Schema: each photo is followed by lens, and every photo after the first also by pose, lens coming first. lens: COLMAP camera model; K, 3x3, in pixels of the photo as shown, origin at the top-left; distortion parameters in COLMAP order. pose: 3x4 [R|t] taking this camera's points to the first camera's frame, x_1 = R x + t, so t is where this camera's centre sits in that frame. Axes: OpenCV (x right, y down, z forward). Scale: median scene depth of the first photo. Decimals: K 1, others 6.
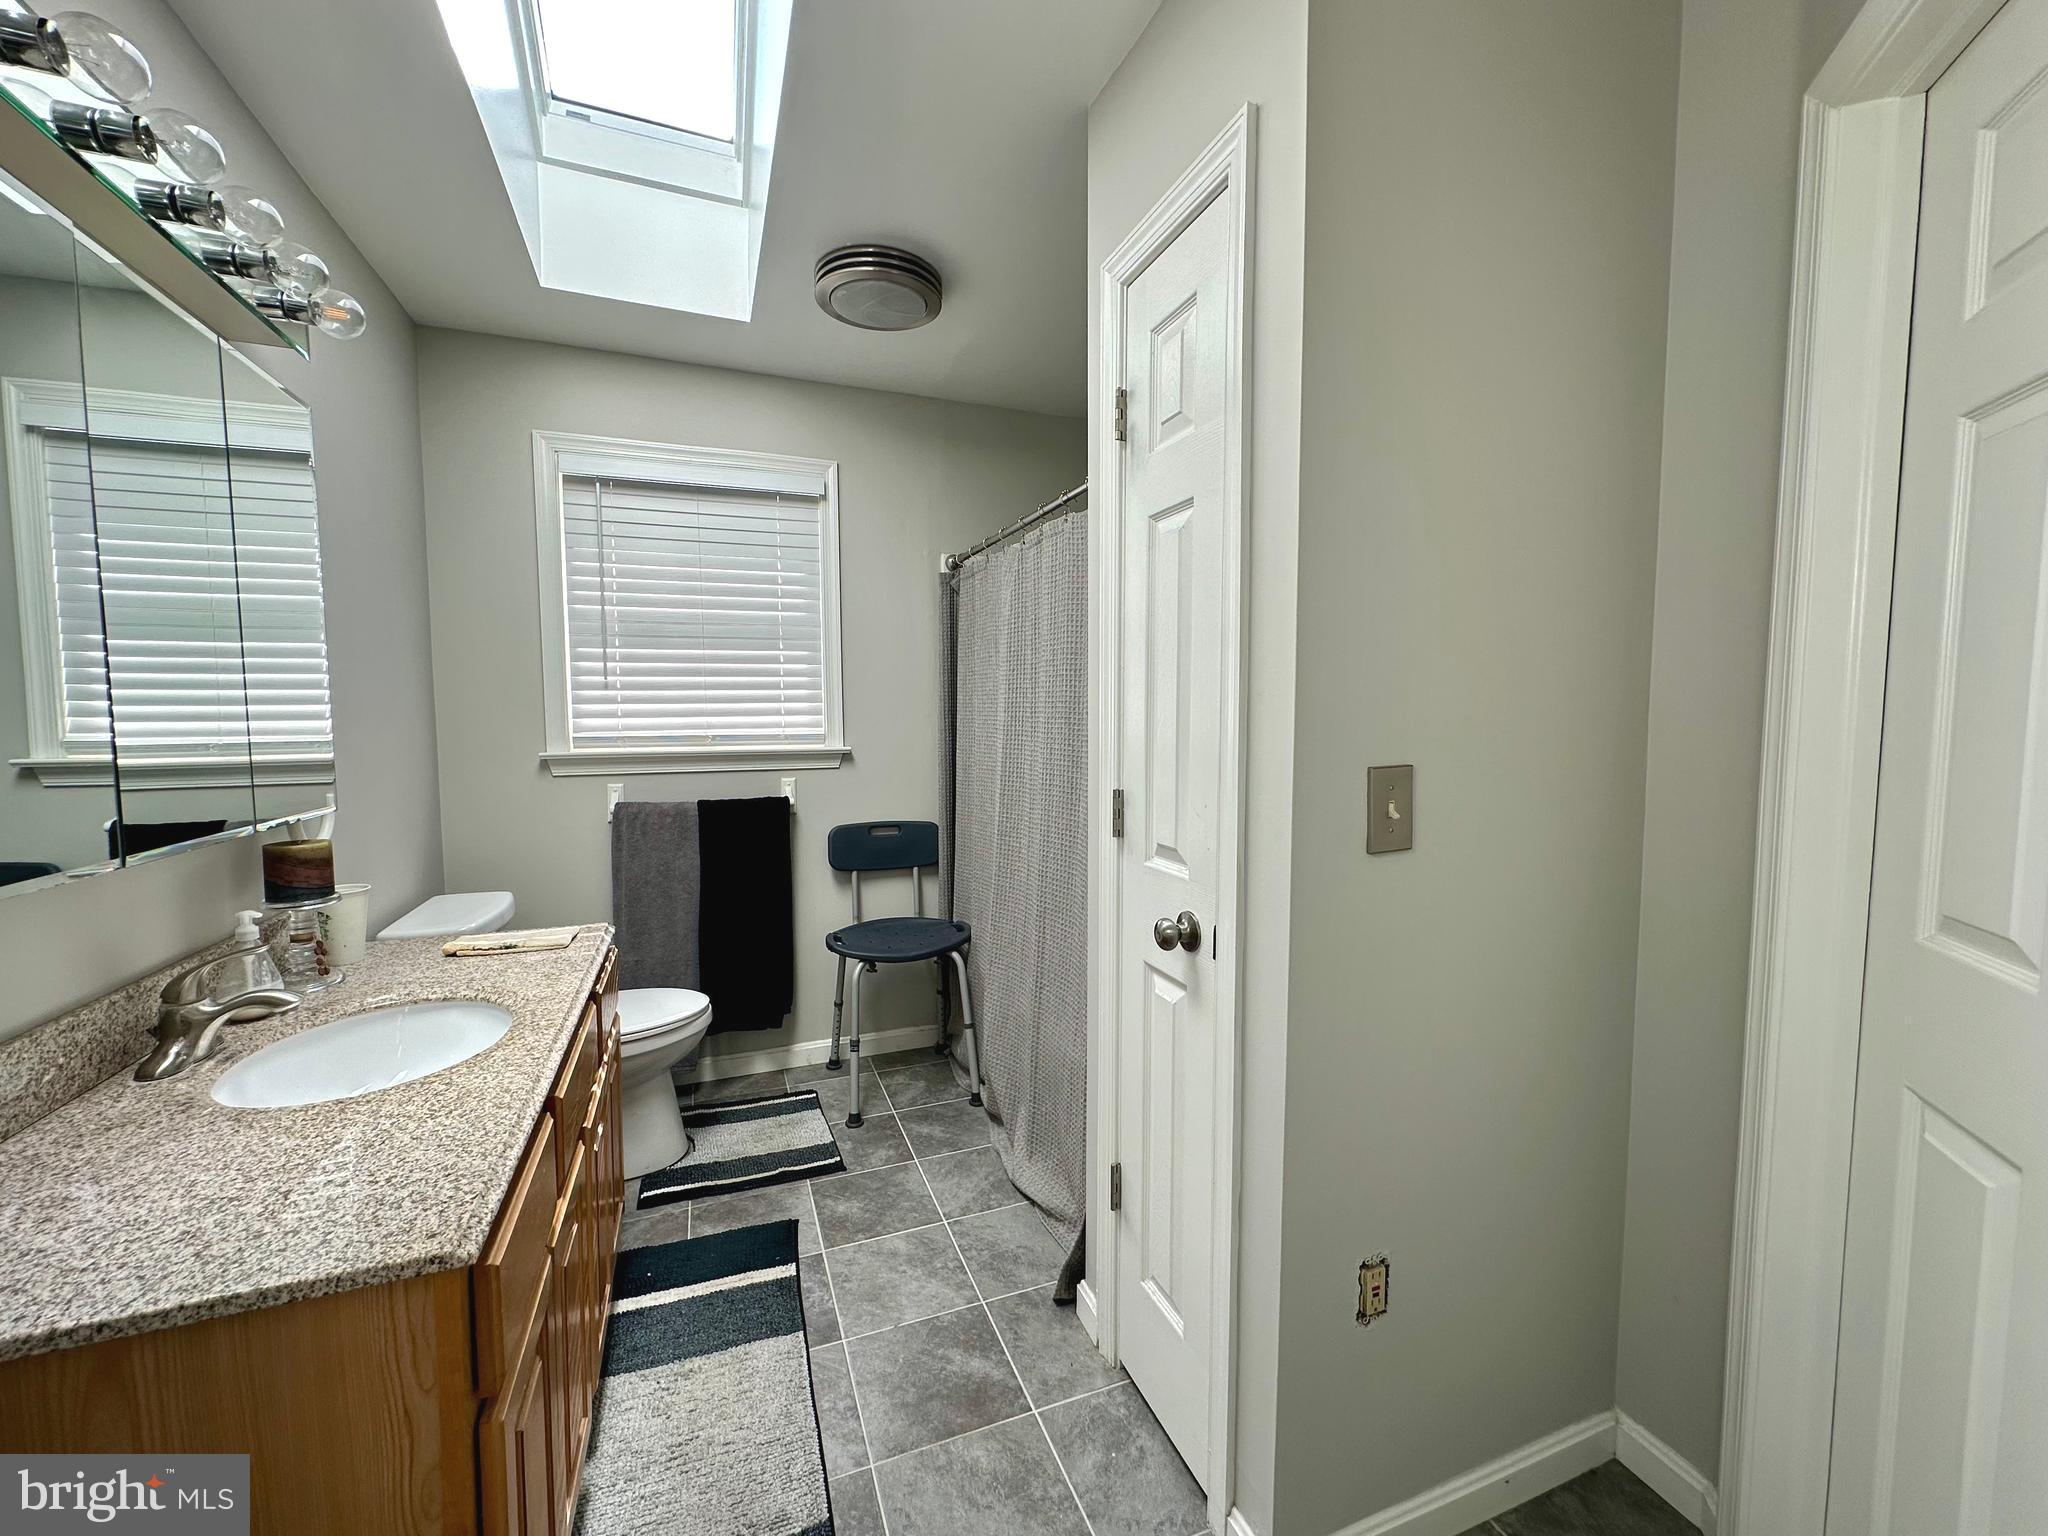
lens RADIAL K [[817.4, 0, 1022.1], [0, 817.4, 768.1], [0, 0, 1]] dist [-0.000635, 0.000865]
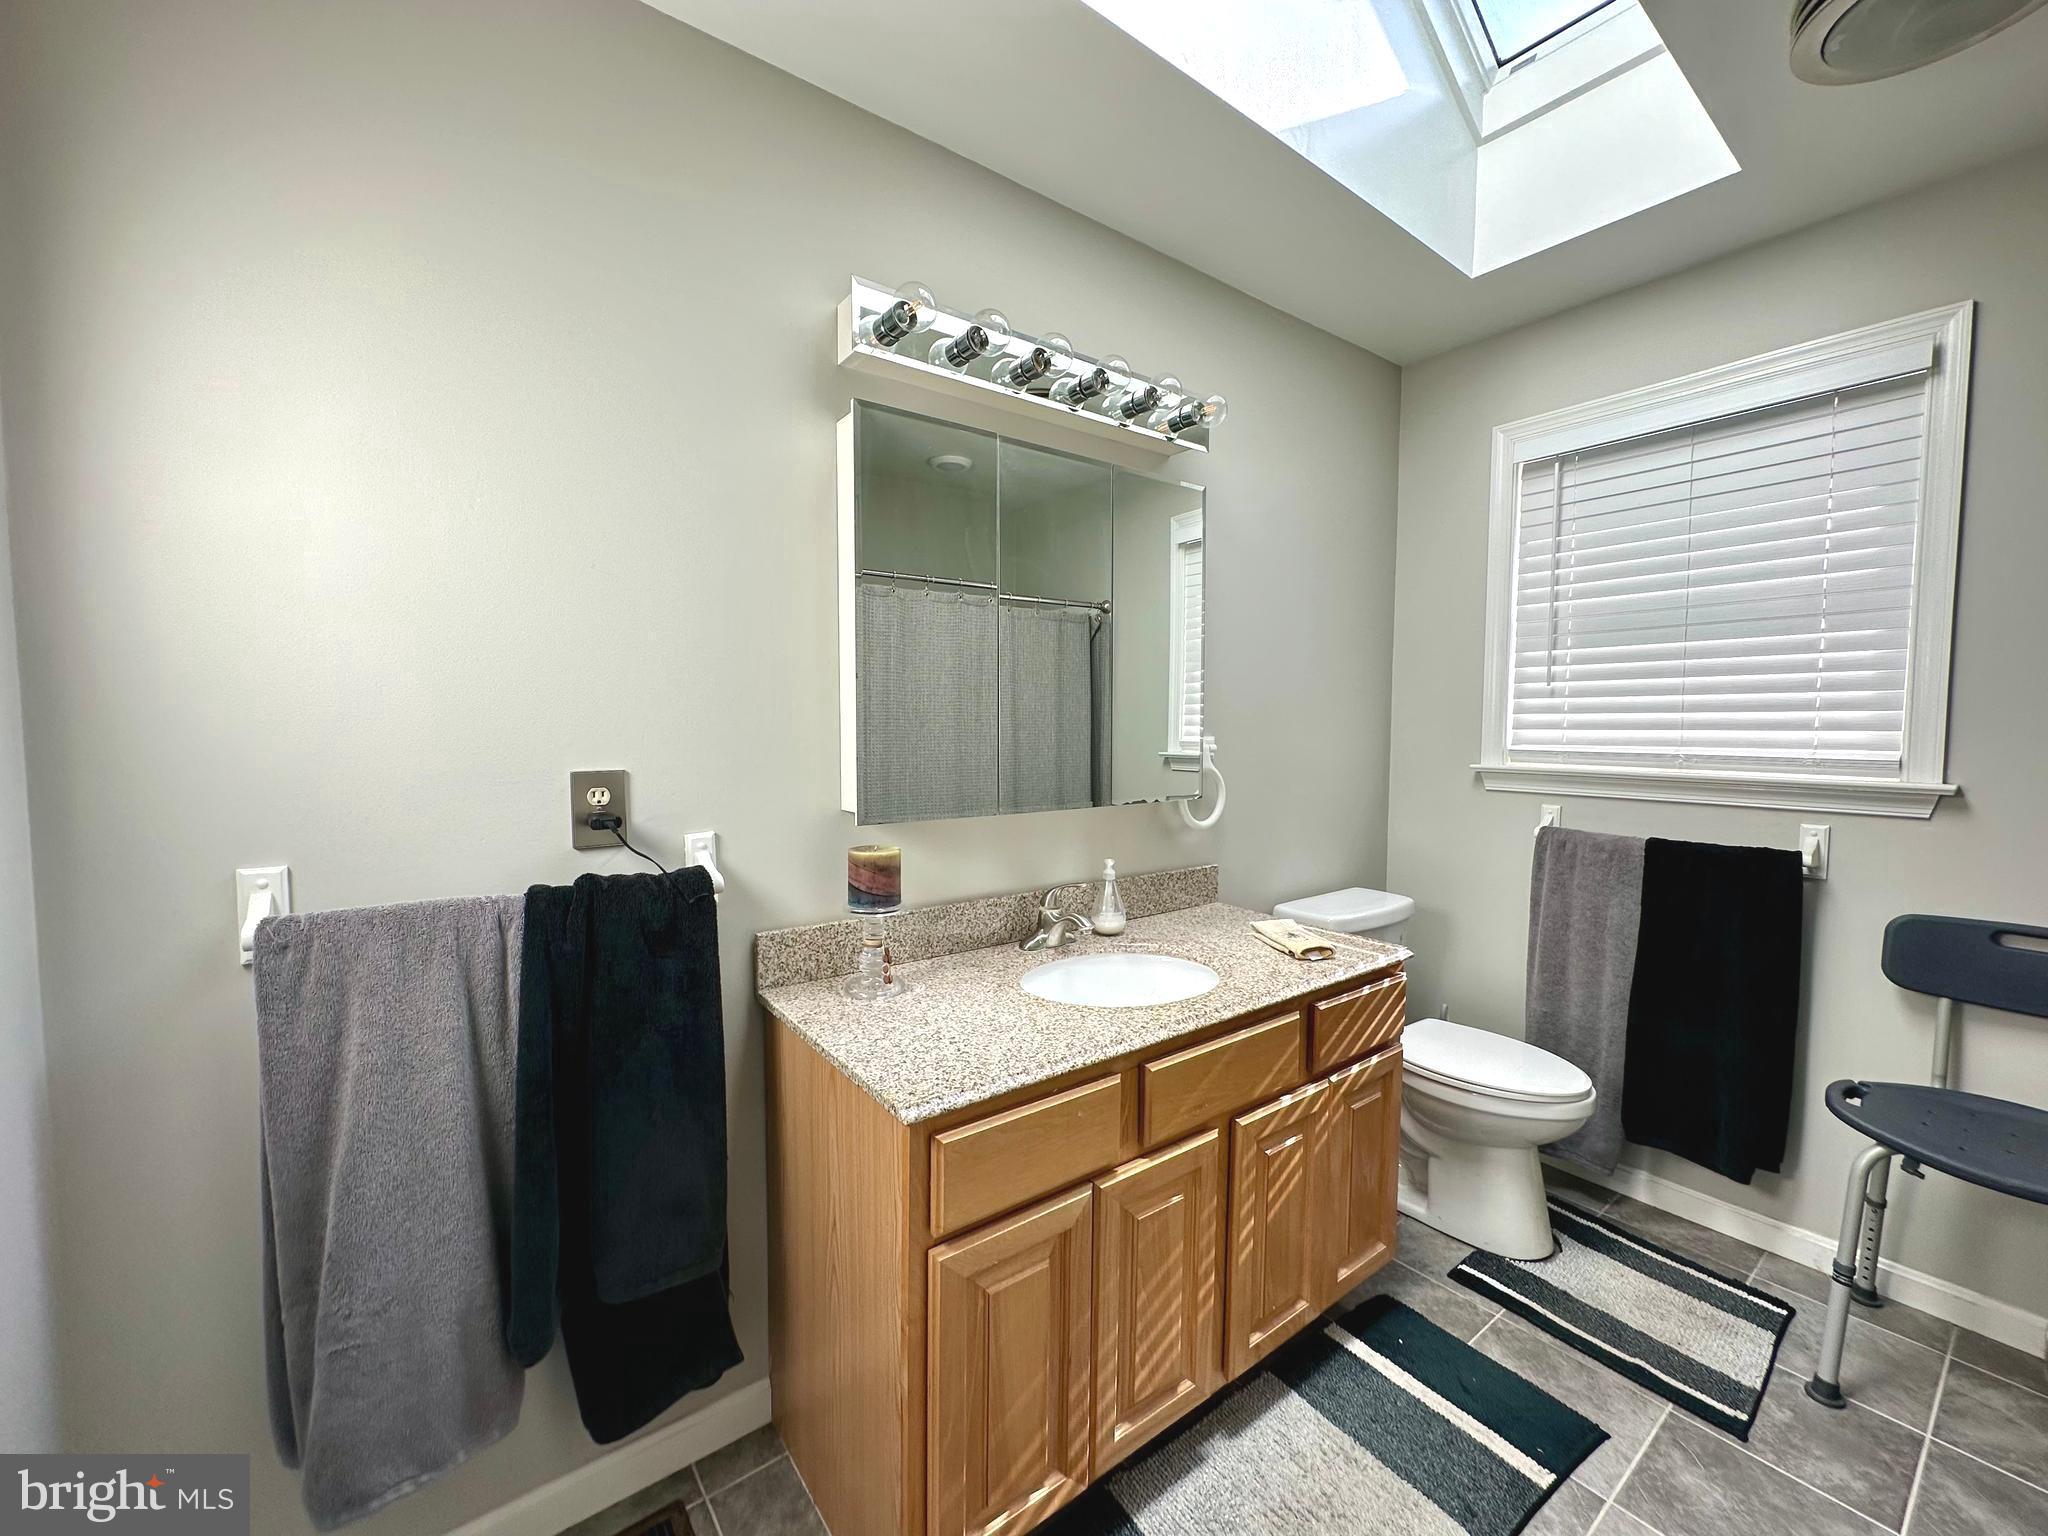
lens RADIAL K [[817.4, 0, 1022.1], [0, 817.4, 768.1], [0, 0, 1]] dist [-0.000635, 0.000865]
pose [[0.271471, 0.061574, -0.960475, 0.188536], [-0.071593, 0.996478, 0.043647, -0.018232], [0.959780, 0.056914, 0.274923, 0.221435]]
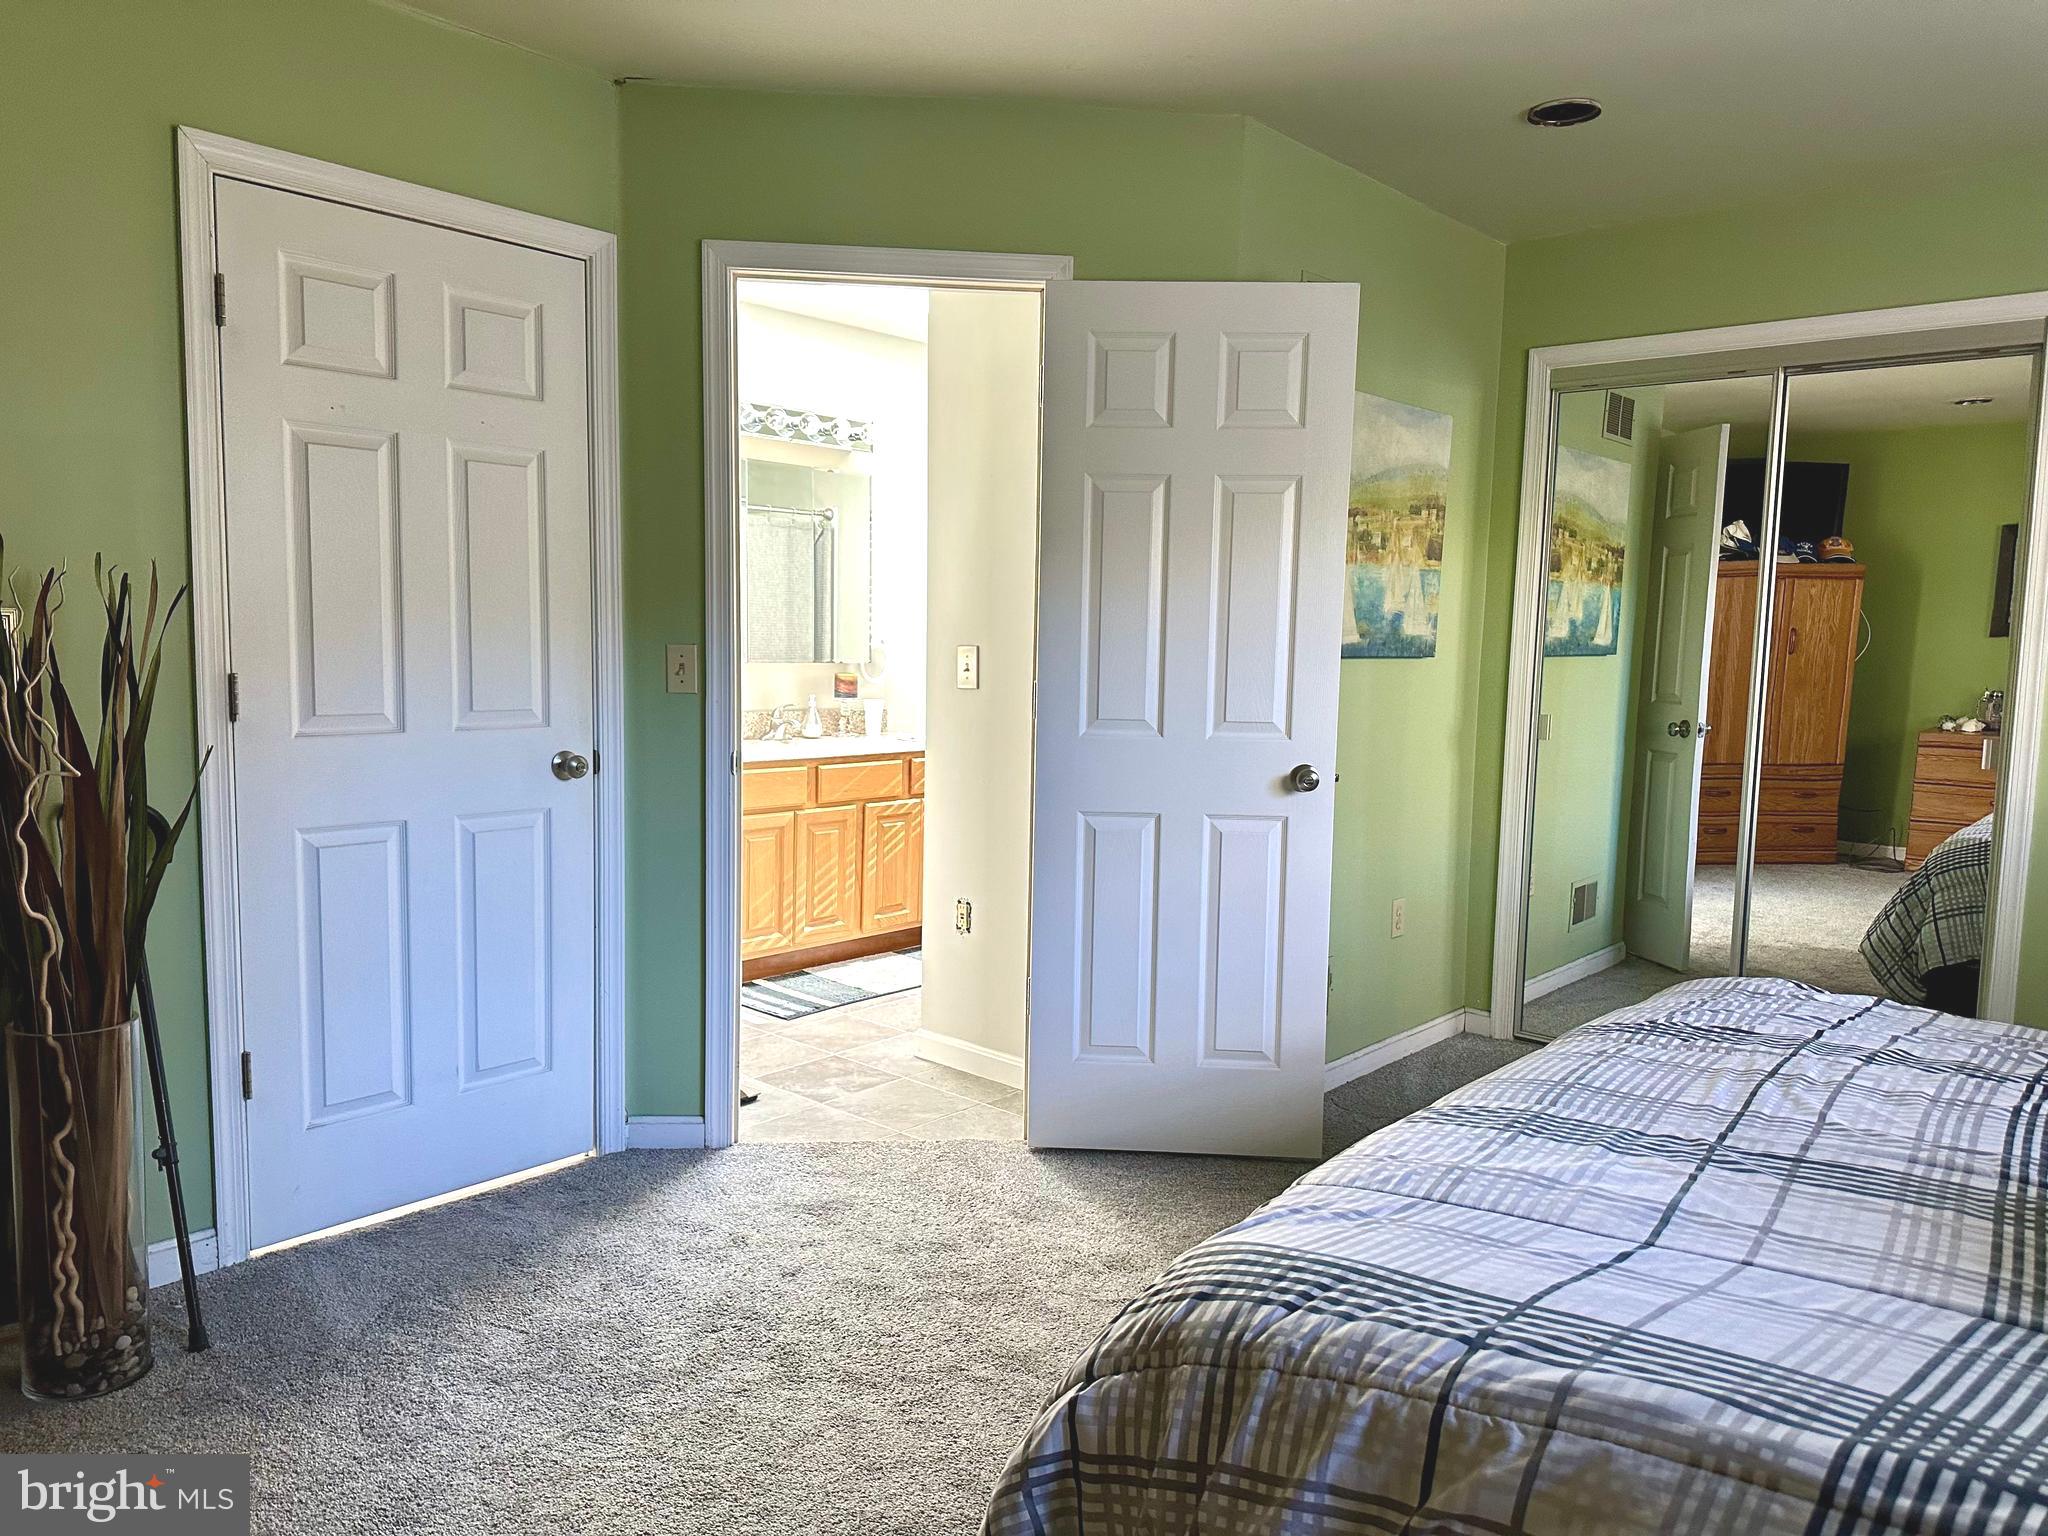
lens RADIAL K [[1432.2, 0, 1024.0], [0, 1432.2, 768.0], [0, 0, 1]] dist [0.127666, -0.223632]
pose [[0.451572, 0.103582, -0.886202, 1.613547], [-0.090382, 0.993440, 0.070061, 0.015165], [0.887645, 0.048459, 0.457971, -0.211827]]
